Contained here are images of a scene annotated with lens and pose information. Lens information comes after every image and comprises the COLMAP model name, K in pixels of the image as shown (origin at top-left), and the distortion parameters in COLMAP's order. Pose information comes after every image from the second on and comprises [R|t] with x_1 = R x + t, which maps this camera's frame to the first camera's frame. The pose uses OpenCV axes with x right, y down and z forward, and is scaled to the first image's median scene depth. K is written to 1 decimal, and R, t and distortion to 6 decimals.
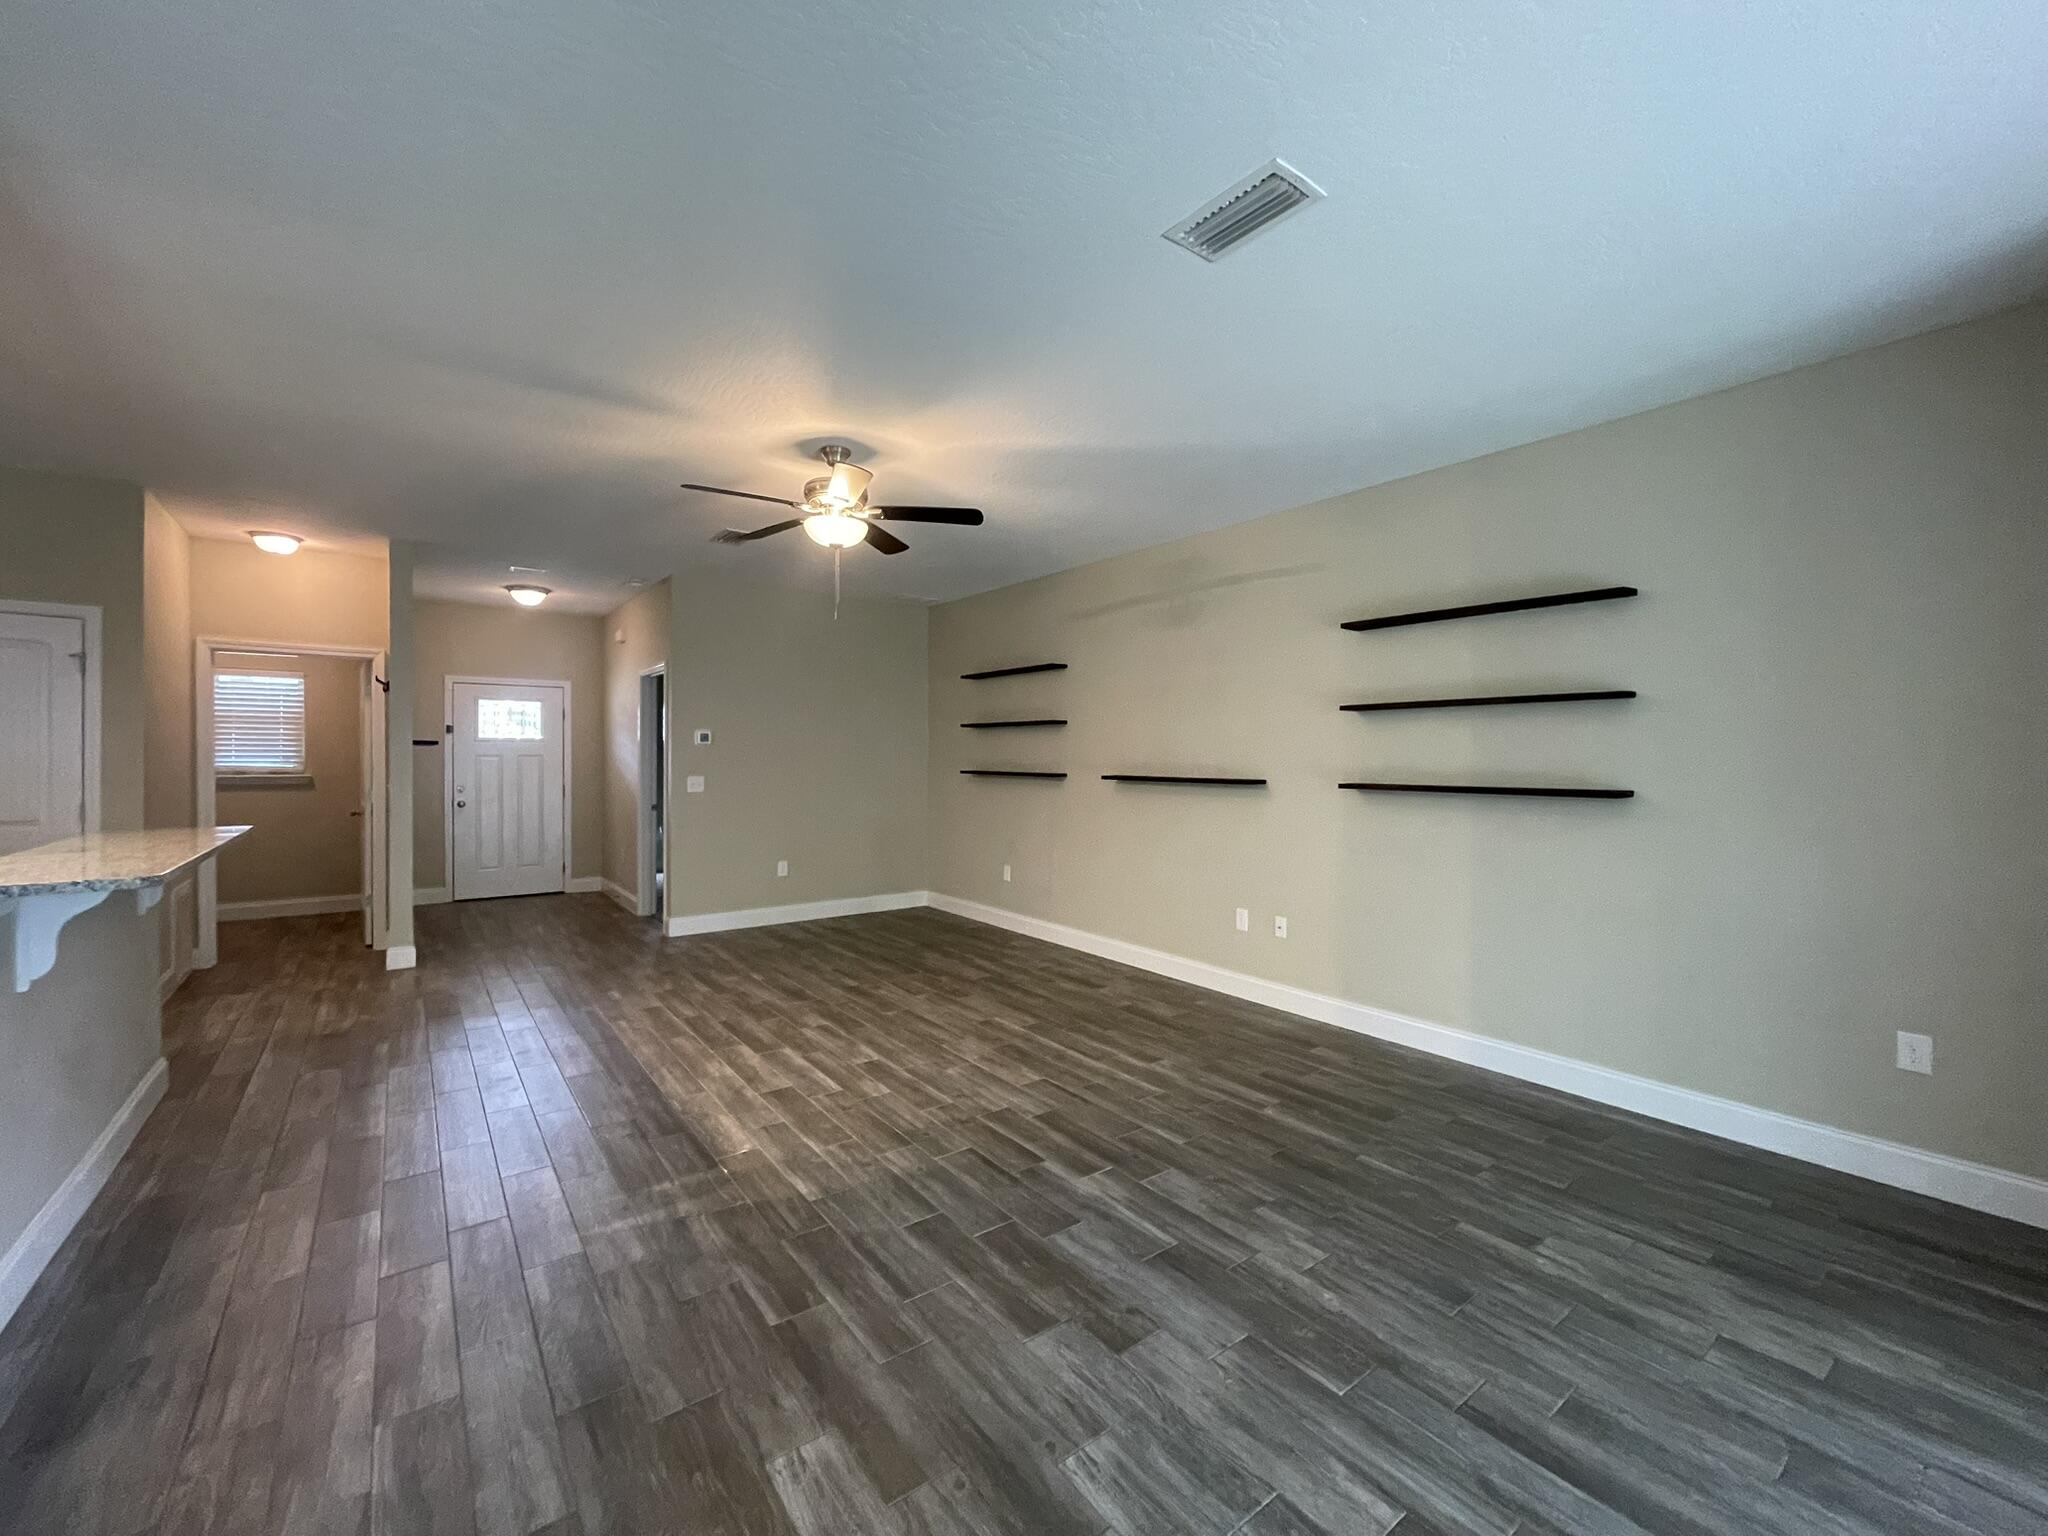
lens RADIAL K [[832.0, 0, 1016.3], [0, 832.0, 762.3], [0, 0, 1]] dist [-0.000672, 0.000112]
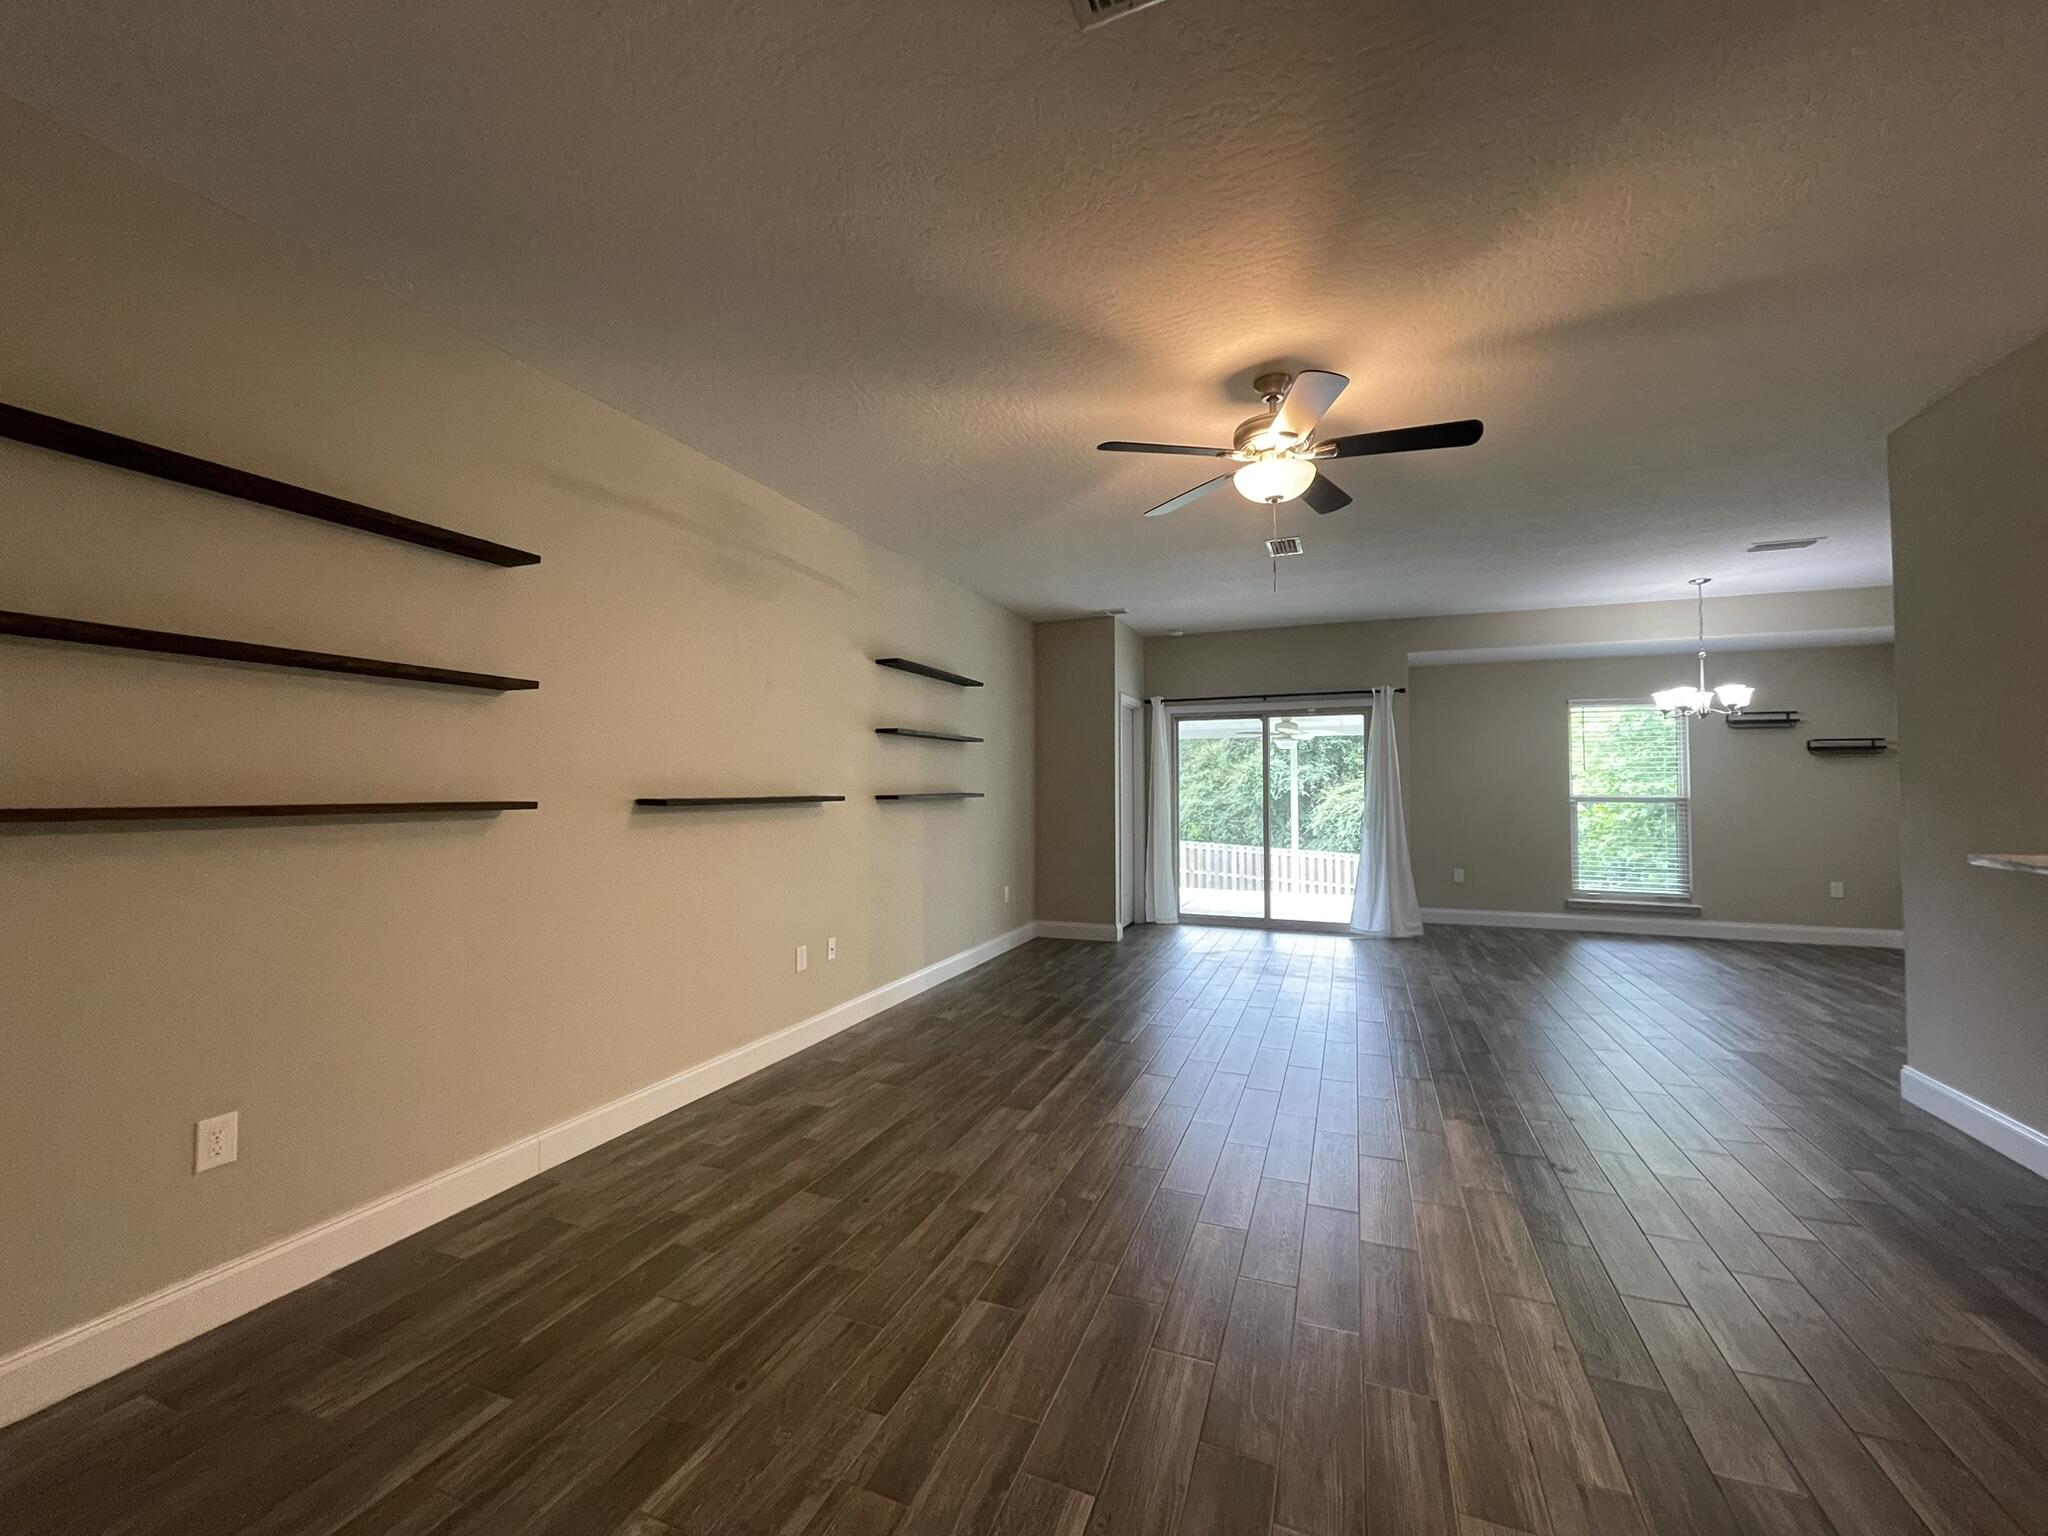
lens RADIAL K [[832.0, 0, 1020.8], [0, 832.0, 768.9], [0, 0, 1]] dist [-0.000672, 0.000112]
pose [[-0.521542, 0.012645, 0.853132, -0.649251], [0.007275, 0.999920, -0.010374, 0.002100], [-0.853195, 0.000796, -0.521592, 1.380766]]
